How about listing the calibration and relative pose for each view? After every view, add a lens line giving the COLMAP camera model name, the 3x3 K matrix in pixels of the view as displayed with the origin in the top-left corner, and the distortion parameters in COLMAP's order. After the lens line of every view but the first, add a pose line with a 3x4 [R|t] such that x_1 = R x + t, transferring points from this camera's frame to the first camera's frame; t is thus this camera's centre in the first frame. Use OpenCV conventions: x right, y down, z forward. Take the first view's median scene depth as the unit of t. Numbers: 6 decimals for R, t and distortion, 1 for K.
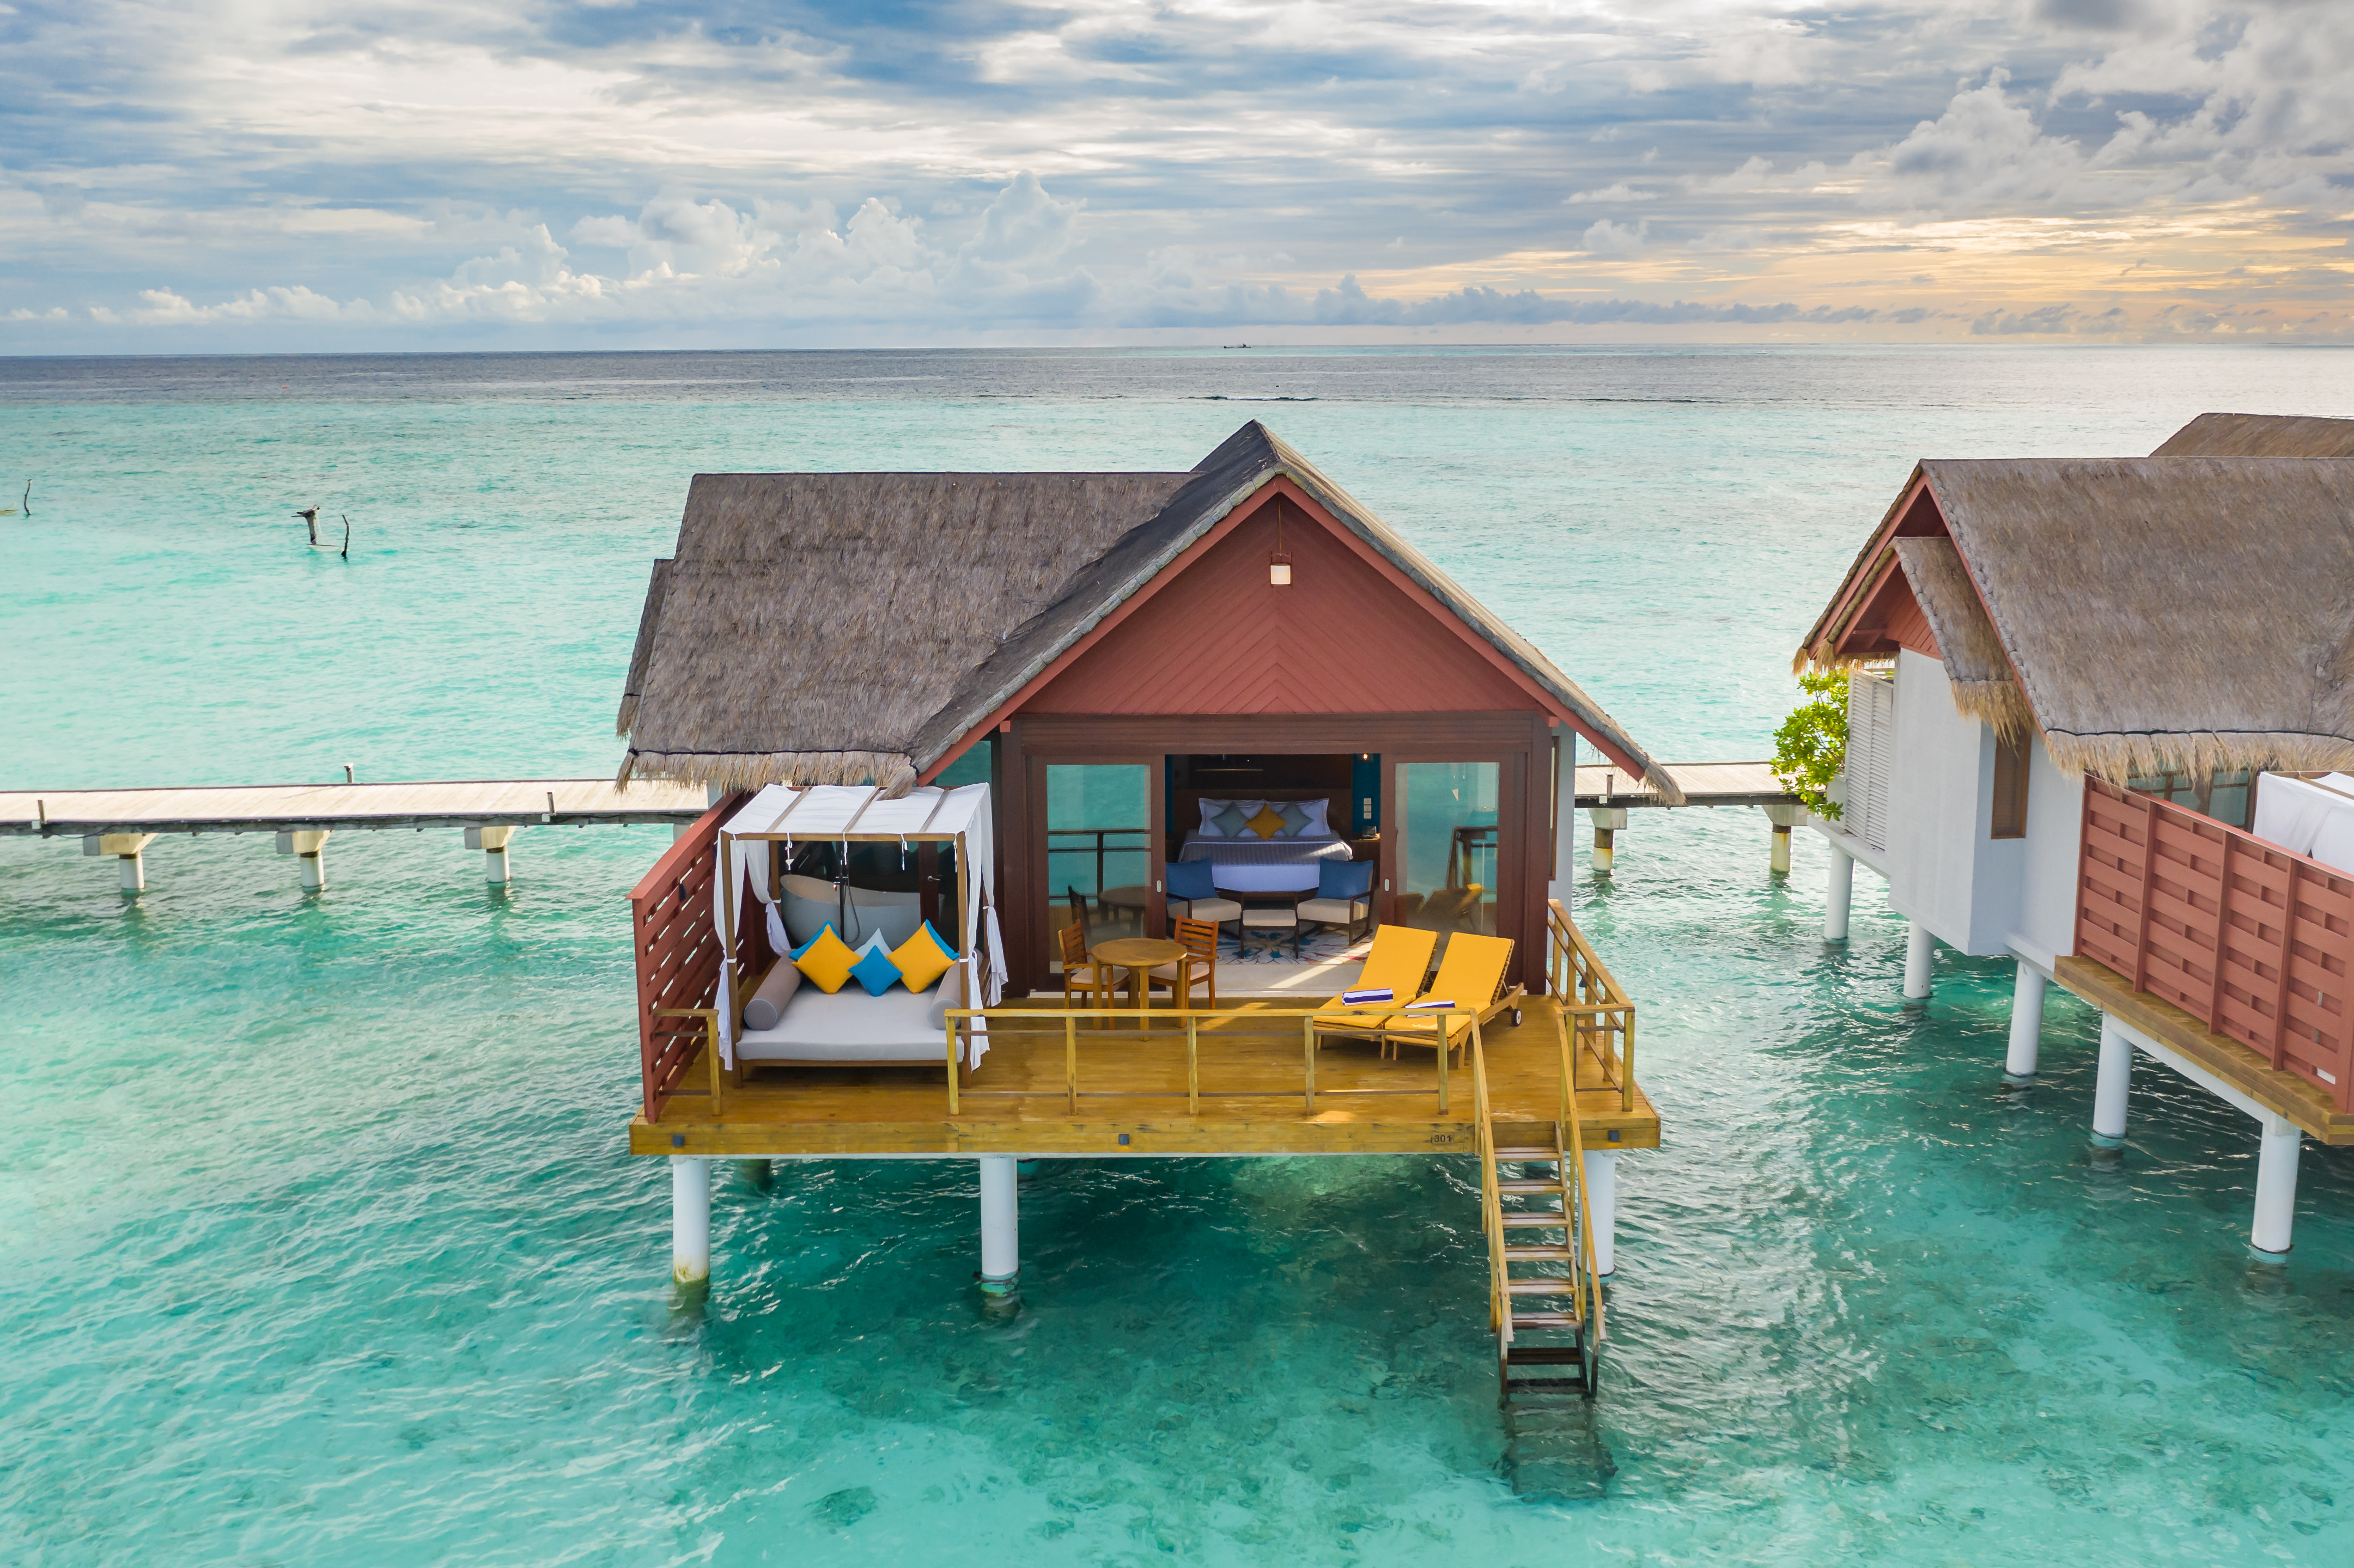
lens RADIAL K [[2157.6, 0, 1177.0], [0, 2157.6, 784.0], [0, 0, 1]] dist [0.046884, -0.006409]
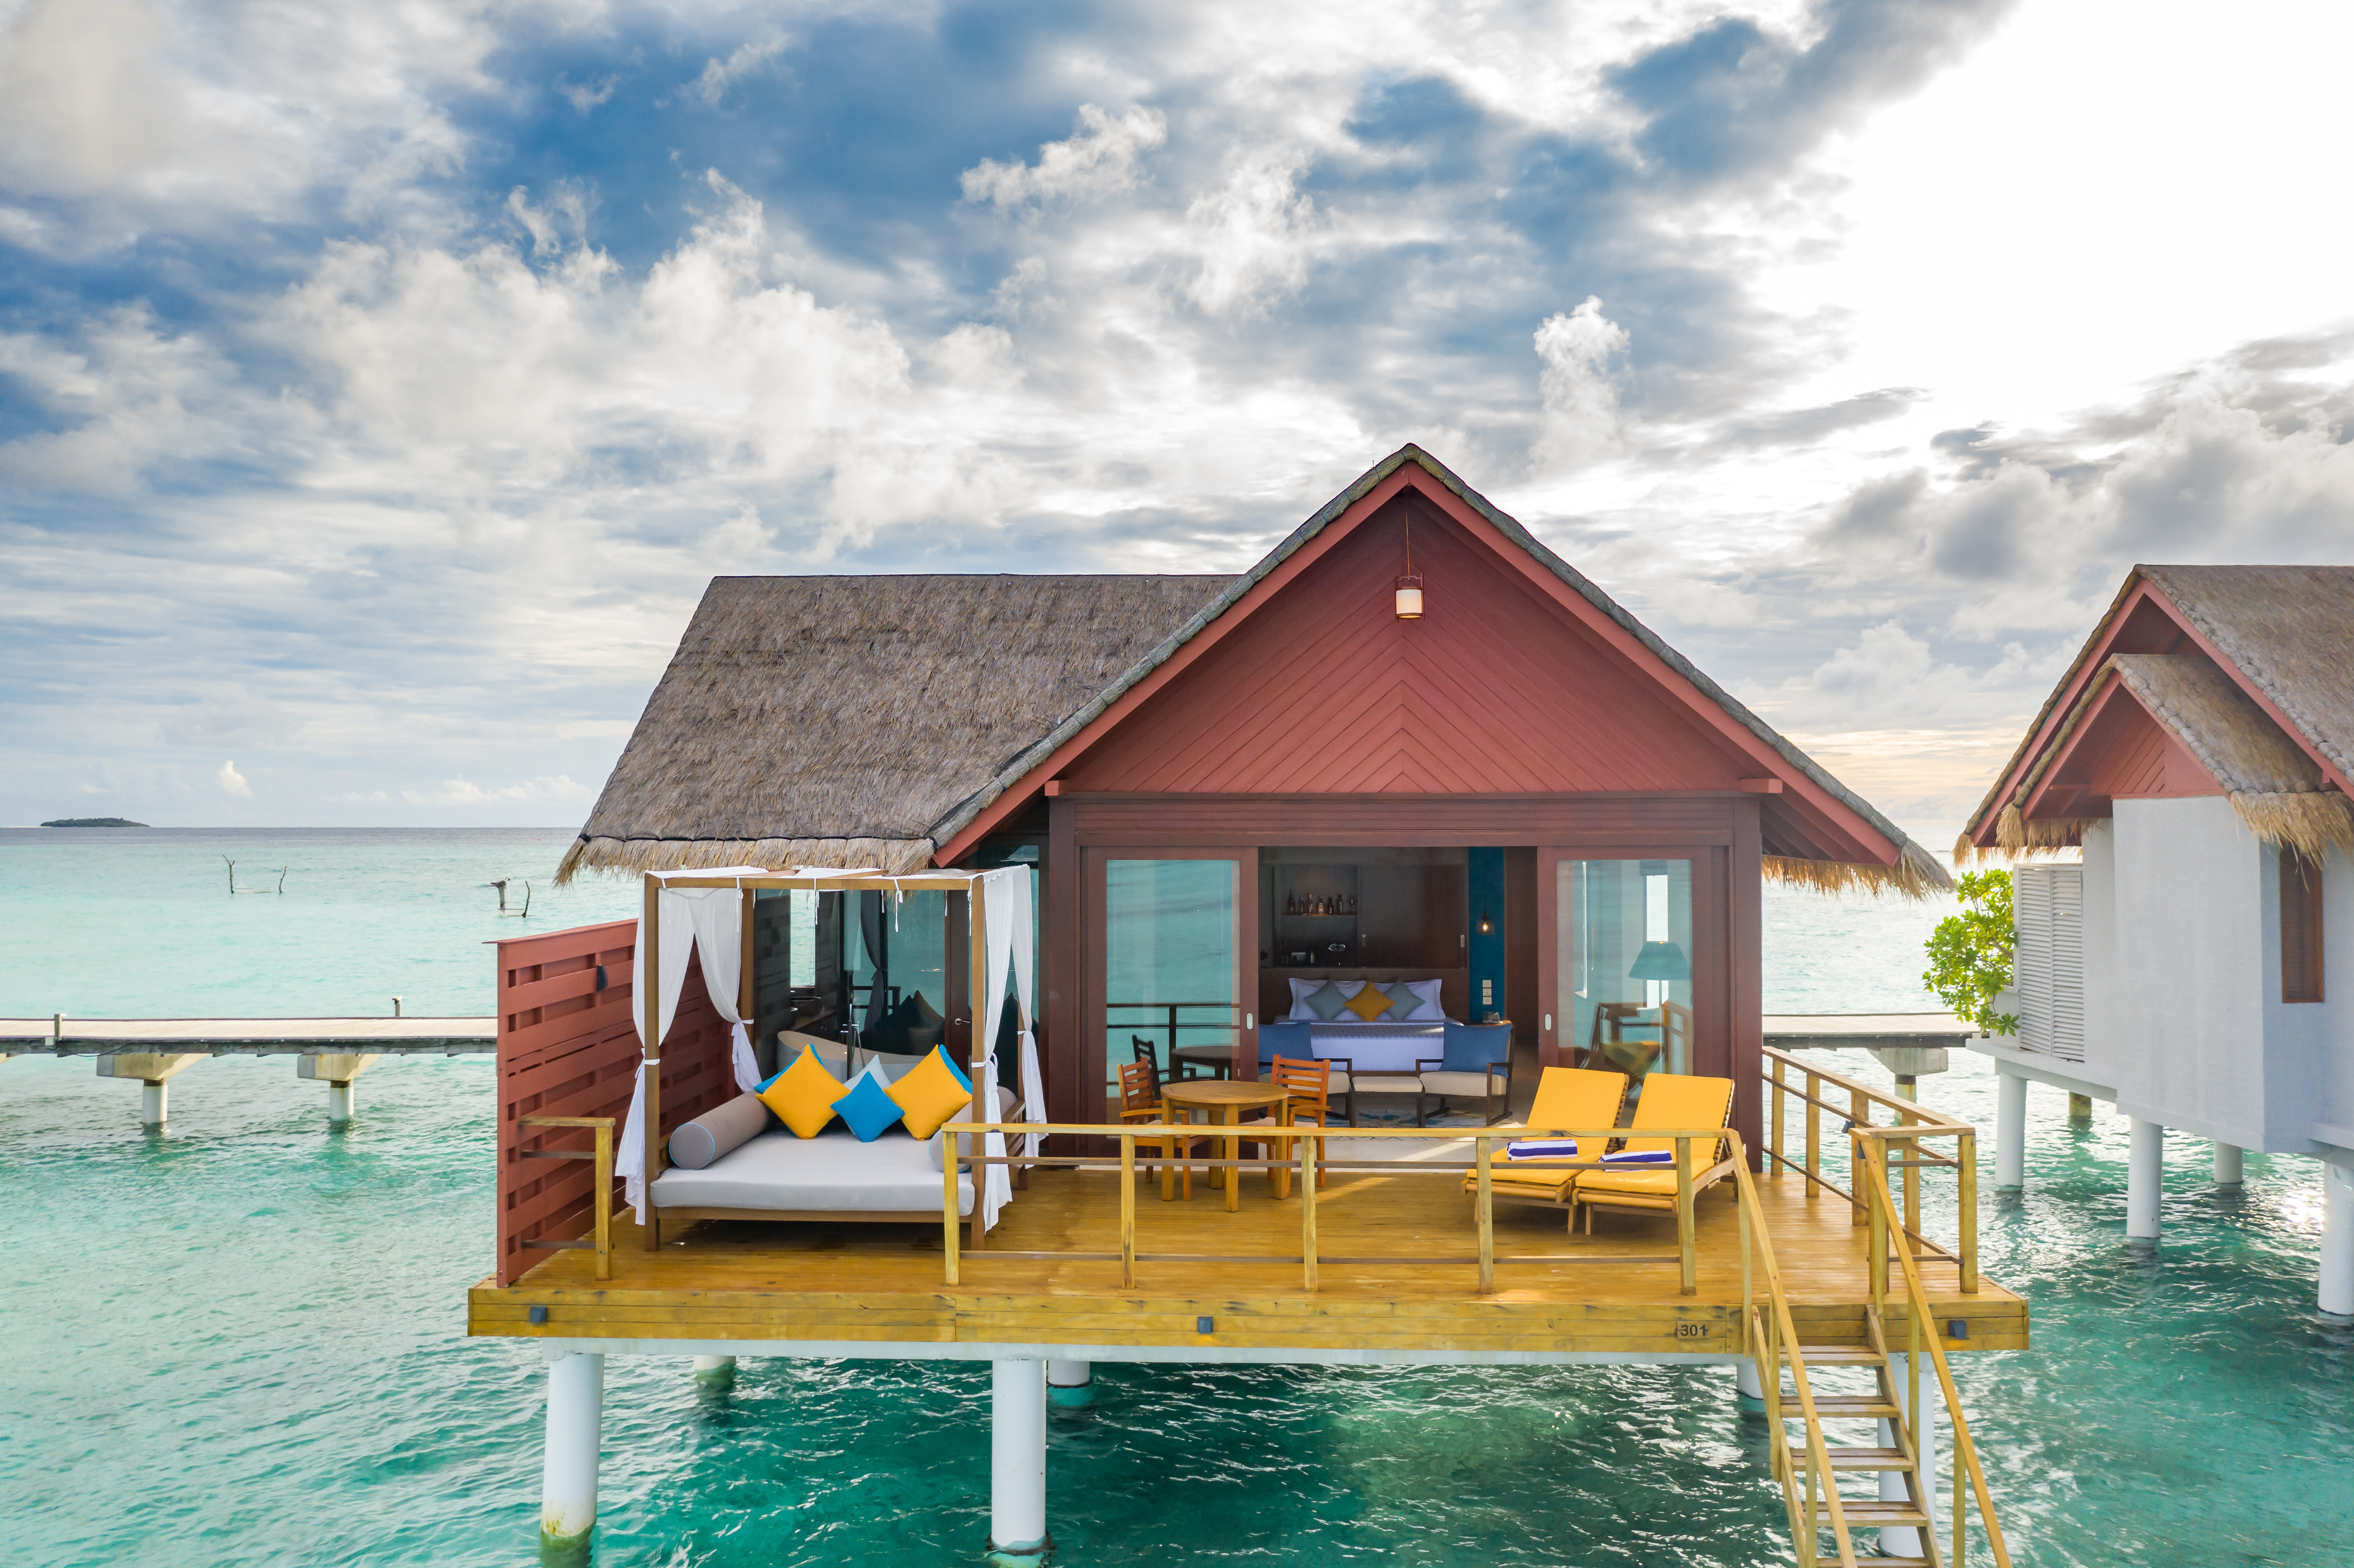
lens RADIAL K [[1786.6, 0, 1177.0], [0, 1786.6, 784.0], [0, 0, 1]] dist [-0.003378, 0.001886]
pose [[0.999393, 0.004647, -0.034536, -0.012215], [-0.011626, 0.978752, -0.204719, 0.093049], [0.032851, 0.204996, 0.978211, 0.351452]]
